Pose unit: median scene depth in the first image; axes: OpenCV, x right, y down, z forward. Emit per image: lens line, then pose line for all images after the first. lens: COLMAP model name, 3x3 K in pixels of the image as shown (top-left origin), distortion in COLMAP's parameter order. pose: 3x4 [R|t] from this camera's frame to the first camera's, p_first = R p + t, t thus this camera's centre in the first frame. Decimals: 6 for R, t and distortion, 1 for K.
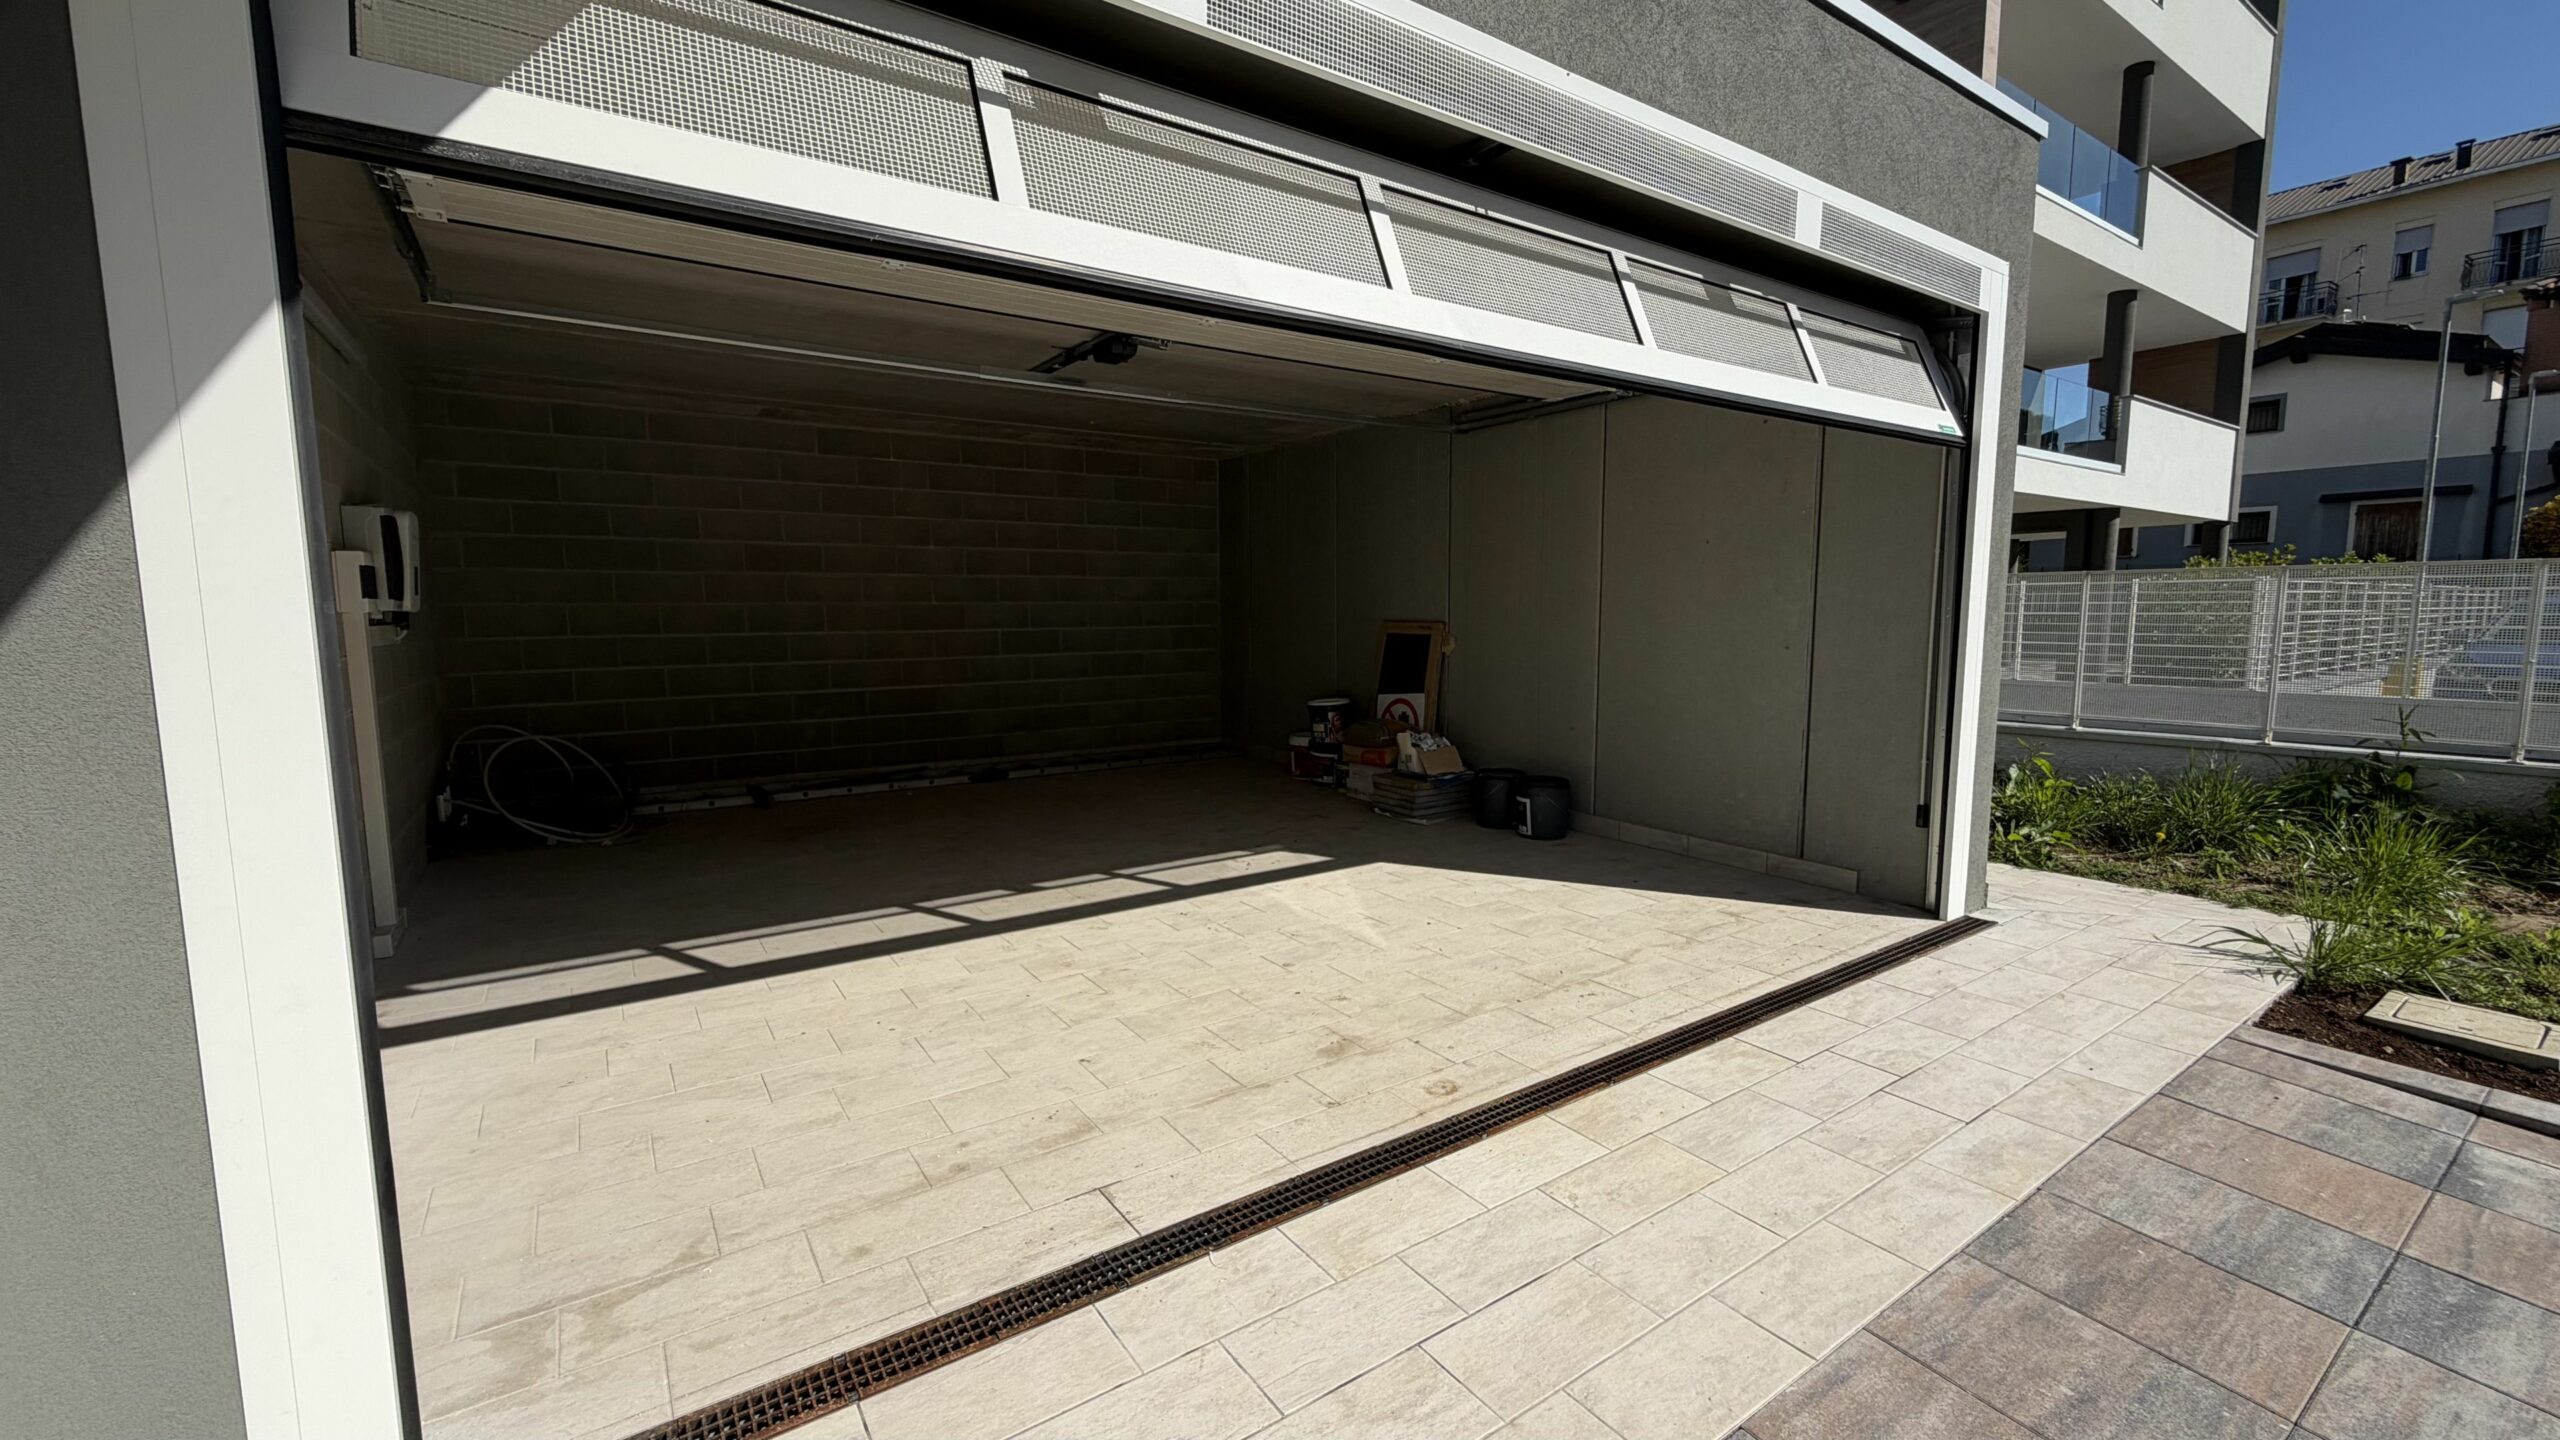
lens RADIAL K [[1015.7, 0, 1277.7], [0, 1015.7, 726.3], [0, 0, 1]] dist [-0.000559, -0.000066]
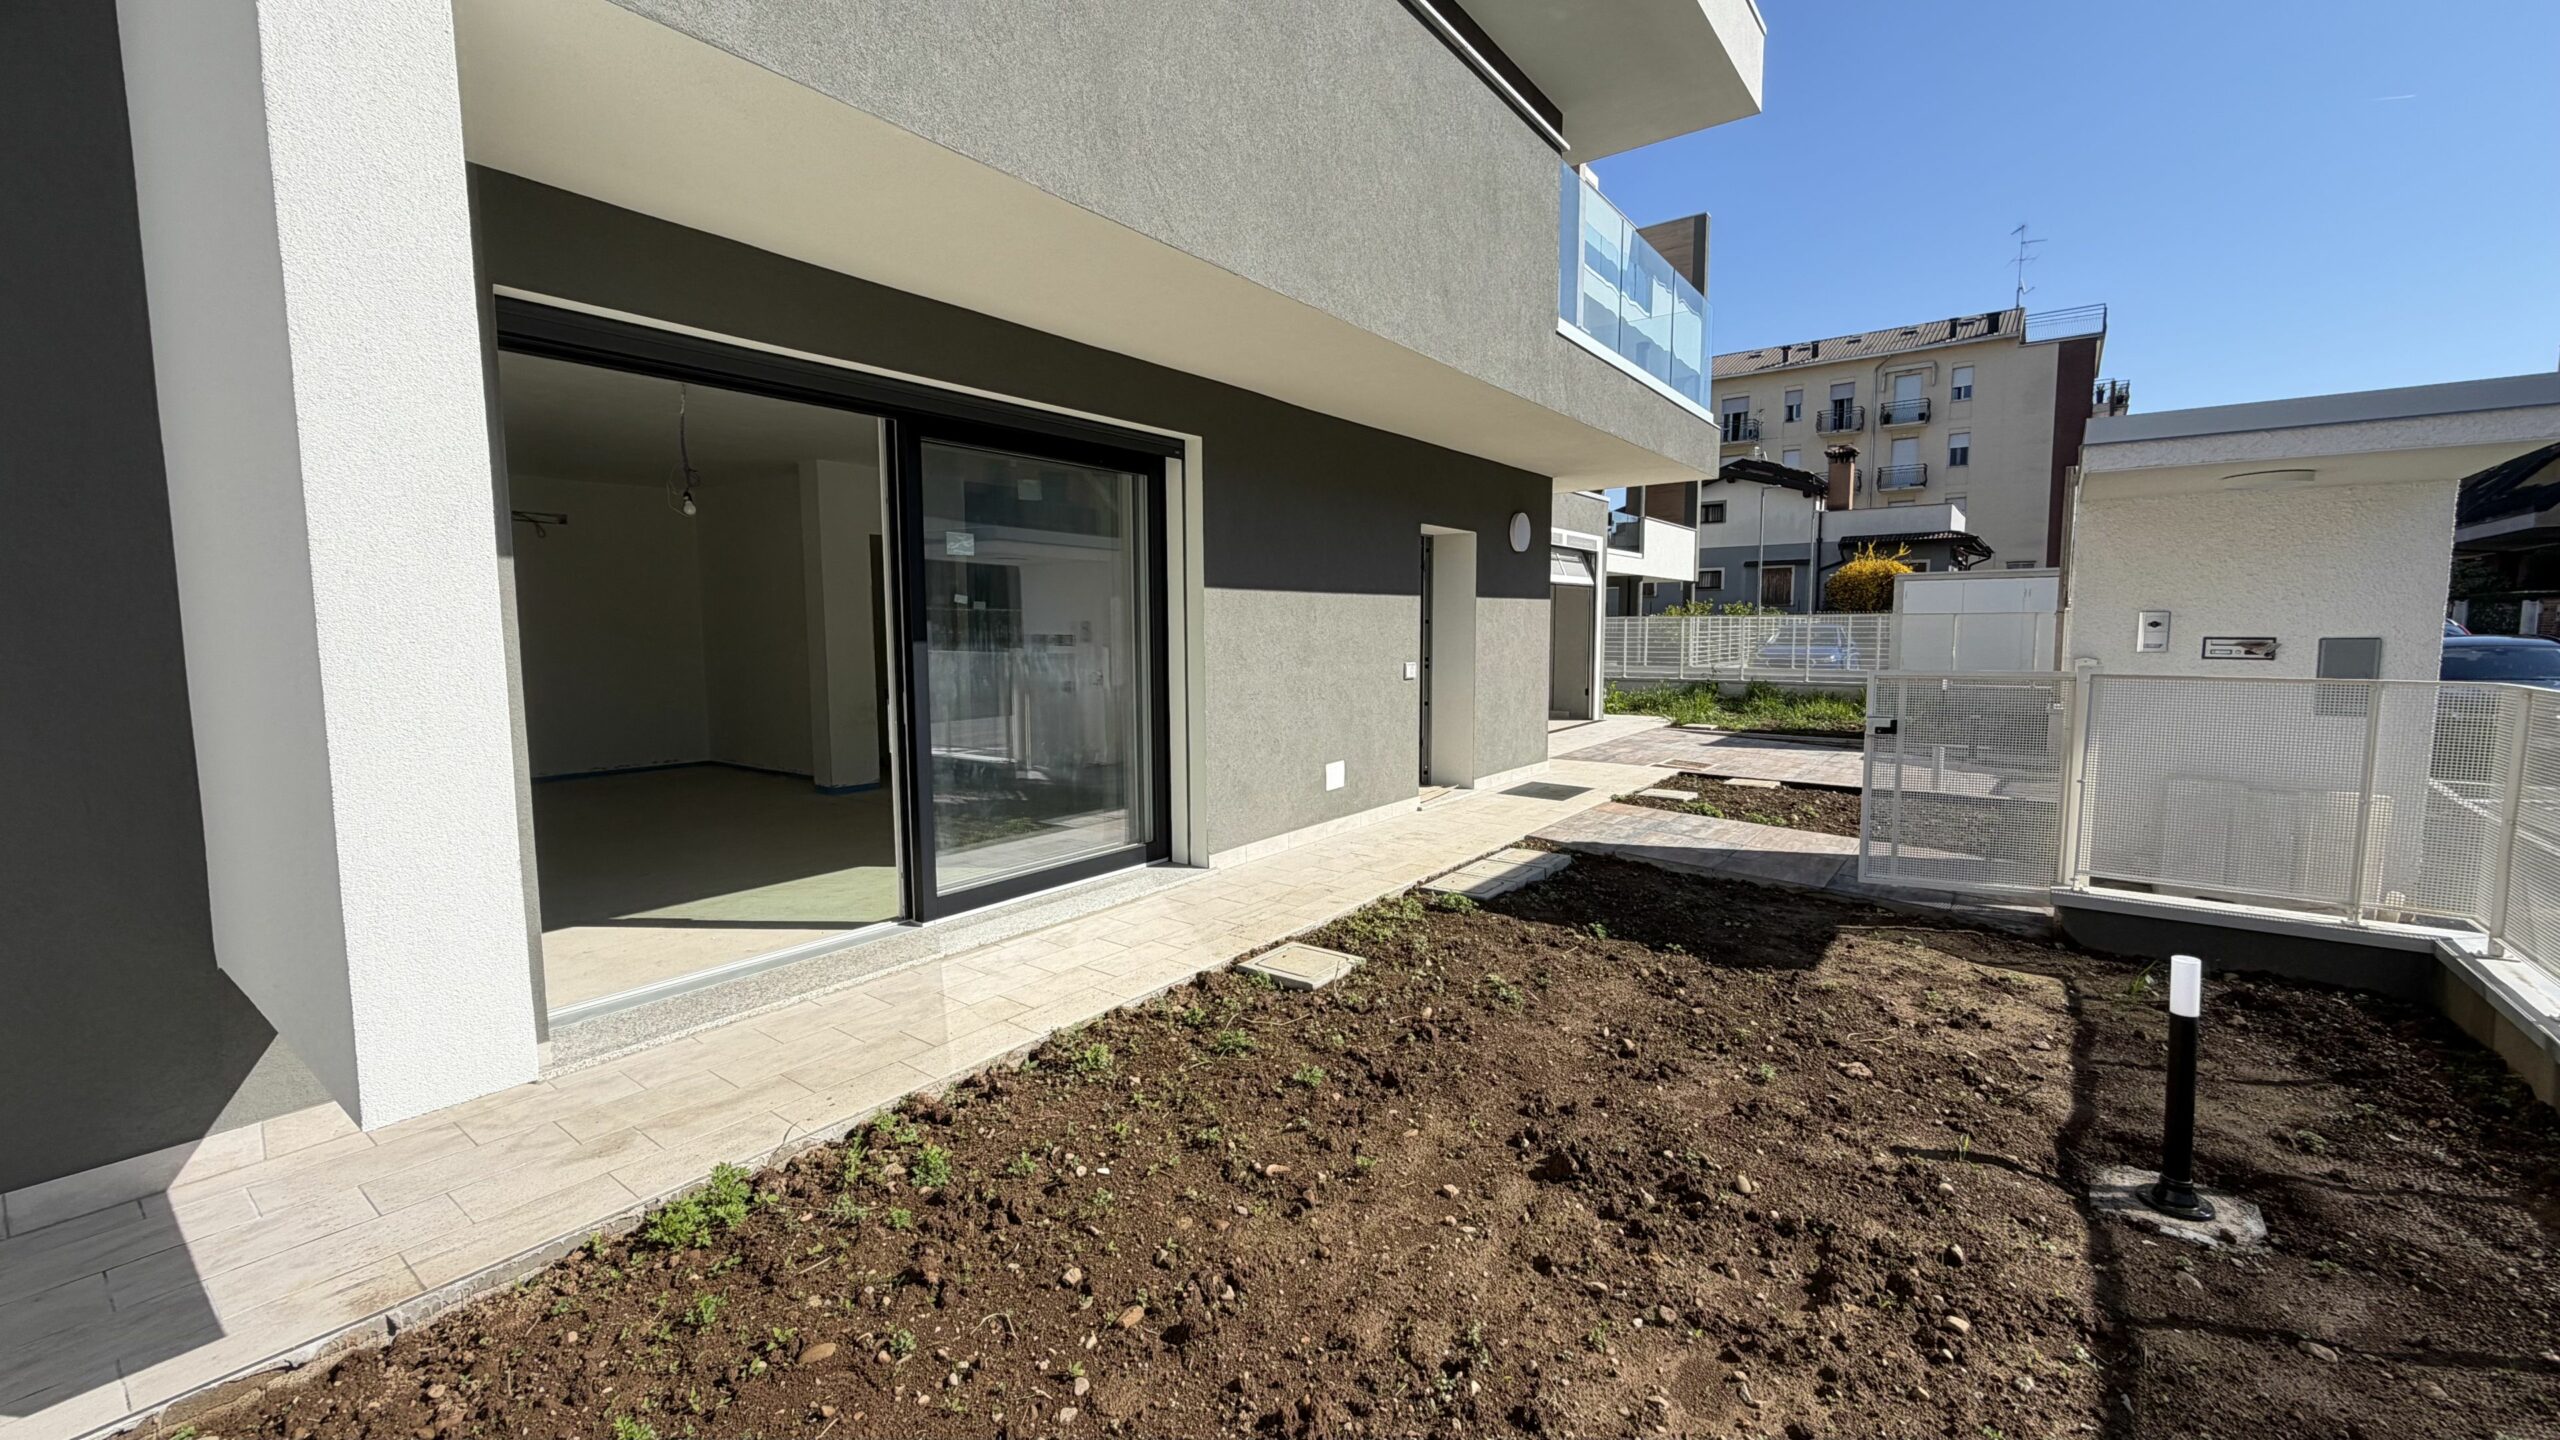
lens RADIAL K [[1015.7, 0, 1268.9], [0, 1015.7, 719.0], [0, 0, 1]] dist [-0.000559, -0.000066]
pose [[0.948505, -0.031946, 0.315148, -0.299707], [0.040558, 0.998961, -0.020803, 0.041487], [-0.314156, 0.032513, 0.948814, -0.390908]]
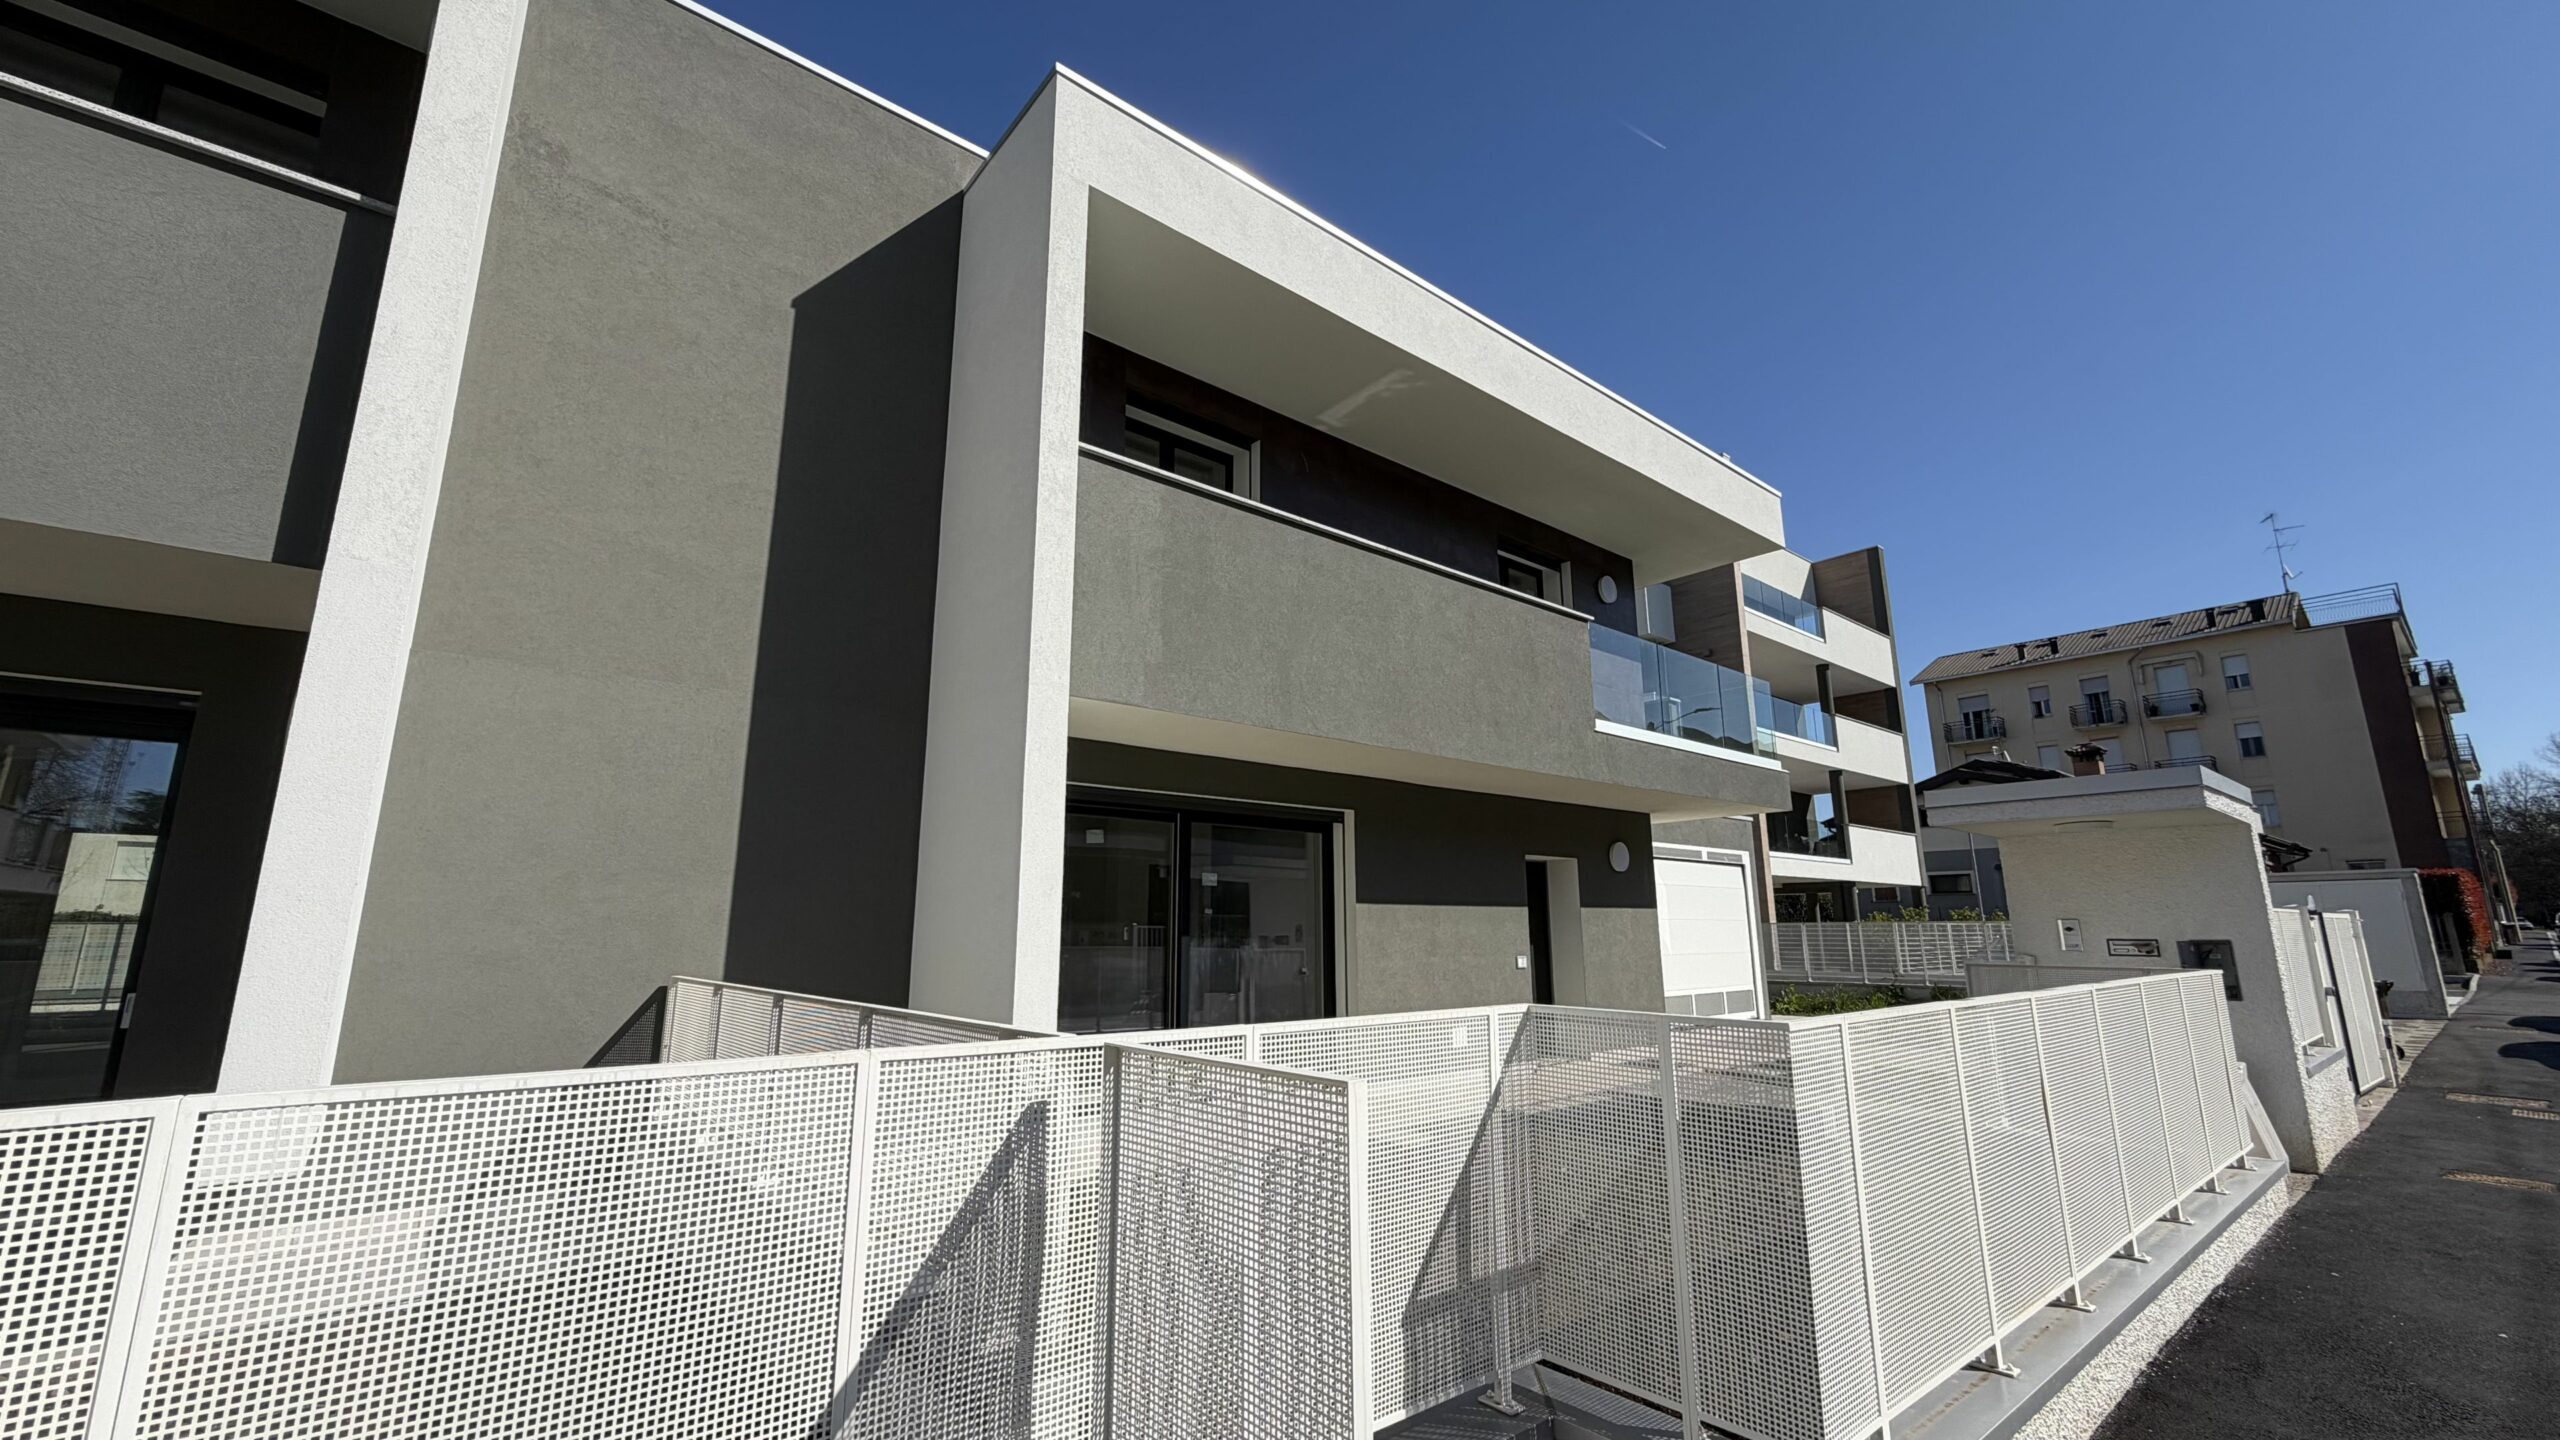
lens RADIAL K [[1015.7, 0, 1264.5], [0, 1015.7, 718.8], [0, 0, 1]] dist [-0.000559, -0.000066]
pose [[0.996076, 0.019305, 0.086375, -0.306459], [0.009275, 0.947781, -0.318788, 0.062853], [-0.088019, 0.318338, 0.943882, -0.557657]]
